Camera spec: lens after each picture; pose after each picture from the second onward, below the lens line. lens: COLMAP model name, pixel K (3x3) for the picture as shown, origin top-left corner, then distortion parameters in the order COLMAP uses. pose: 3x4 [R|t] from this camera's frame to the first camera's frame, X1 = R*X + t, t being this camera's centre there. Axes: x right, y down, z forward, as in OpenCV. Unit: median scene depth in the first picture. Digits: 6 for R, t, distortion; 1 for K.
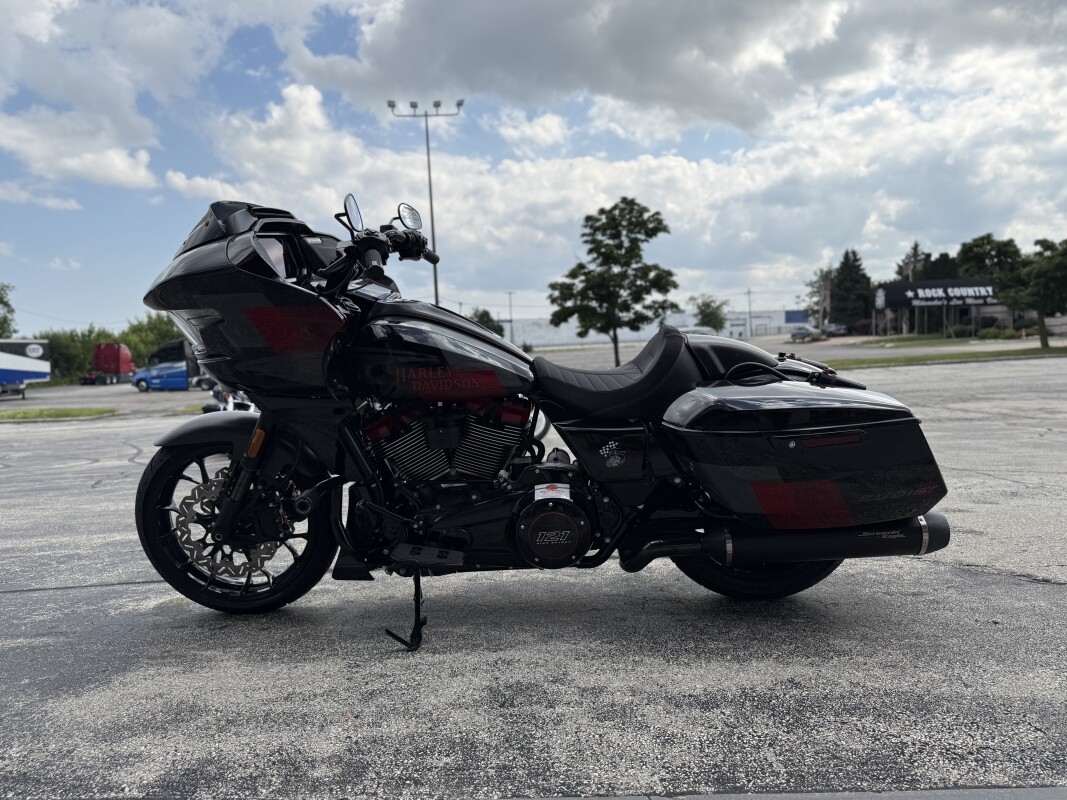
lens RADIAL K [[754.9, 0, 533.5], [0, 754.9, 400.0], [0, 0, 1]] dist [0.043591, -0.061387]
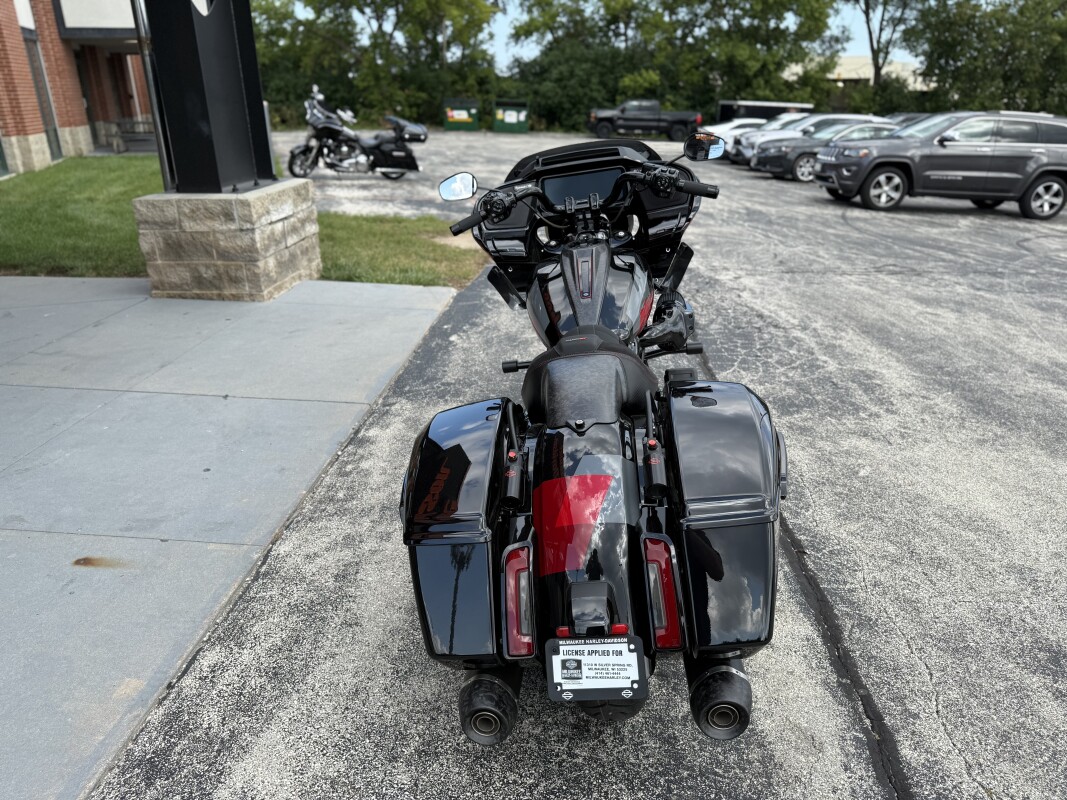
lens RADIAL K [[754.9, 0, 533.5], [0, 754.9, 400.0], [0, 0, 1]] dist [0.043591, -0.061387]
pose [[-0.054056, 0.405931, -0.912304, 0.074562], [-0.066587, 0.910141, 0.408914, -0.028620], [0.996315, 0.082852, -0.022168, 0.072469]]
